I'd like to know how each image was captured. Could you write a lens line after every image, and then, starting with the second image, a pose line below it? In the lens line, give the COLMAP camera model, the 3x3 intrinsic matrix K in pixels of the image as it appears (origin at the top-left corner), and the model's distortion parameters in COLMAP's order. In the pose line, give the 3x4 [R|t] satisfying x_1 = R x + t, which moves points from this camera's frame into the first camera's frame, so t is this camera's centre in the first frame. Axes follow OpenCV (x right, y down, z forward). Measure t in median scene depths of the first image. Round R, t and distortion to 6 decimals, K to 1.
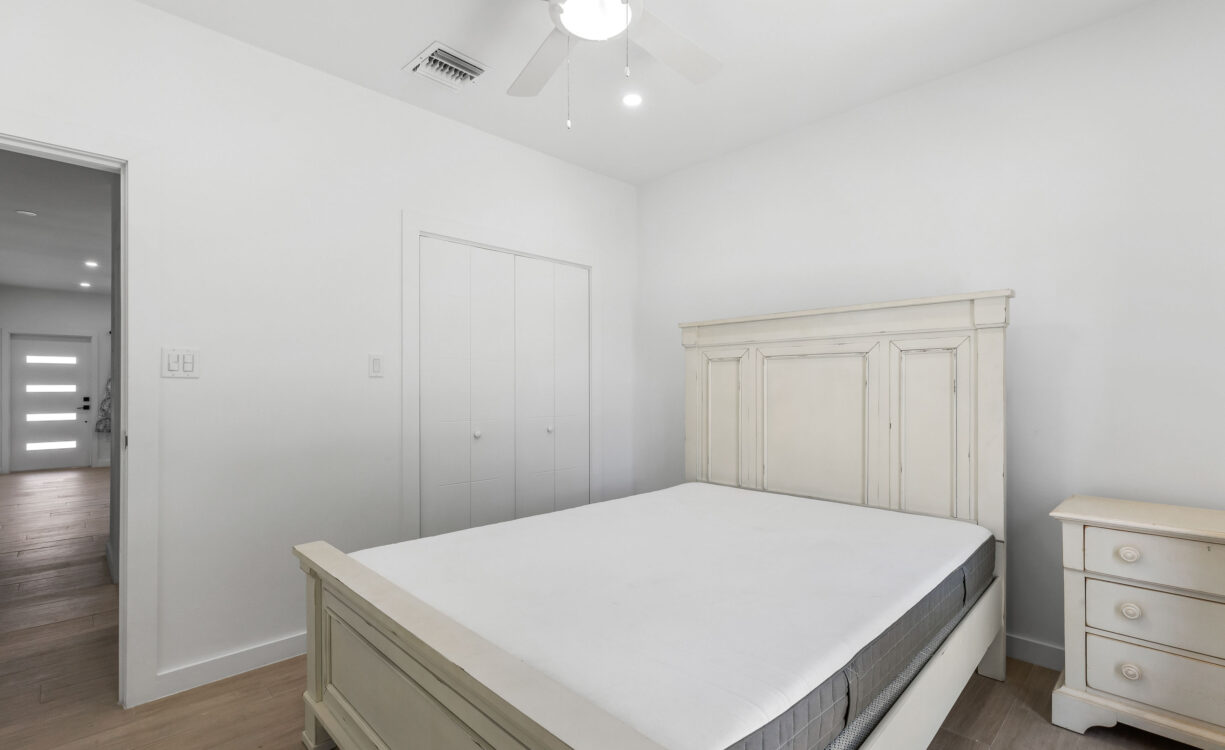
lens RADIAL K [[560.2, 0, 615.7], [0, 560.2, 380.6], [0, 0, 1]] dist [0.004241, -0.000388]
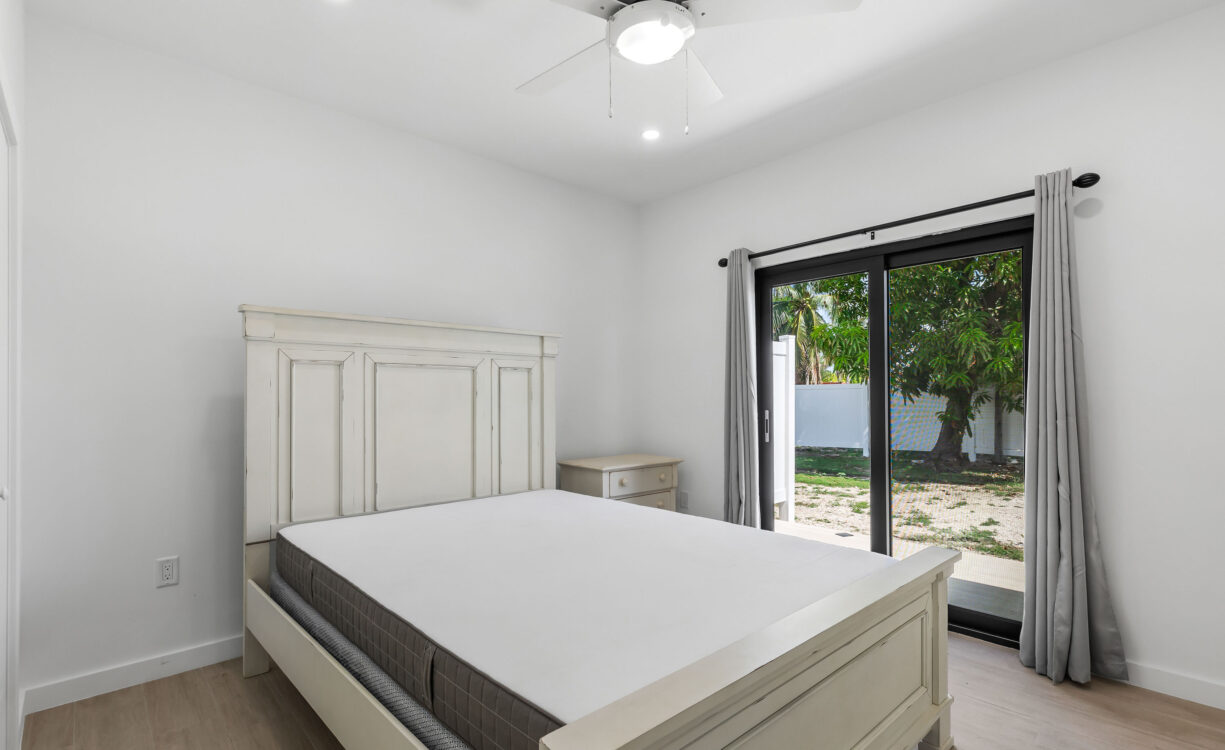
lens RADIAL K [[560.2, 0, 609.4], [0, 560.2, 386.0], [0, 0, 1]] dist [0.004241, -0.000388]
pose [[0.037941, 0.017622, 0.999125, -0.712747], [-0.009726, 0.999804, -0.017265, 0.007336], [-0.999233, -0.009062, 0.038105, 0.674074]]
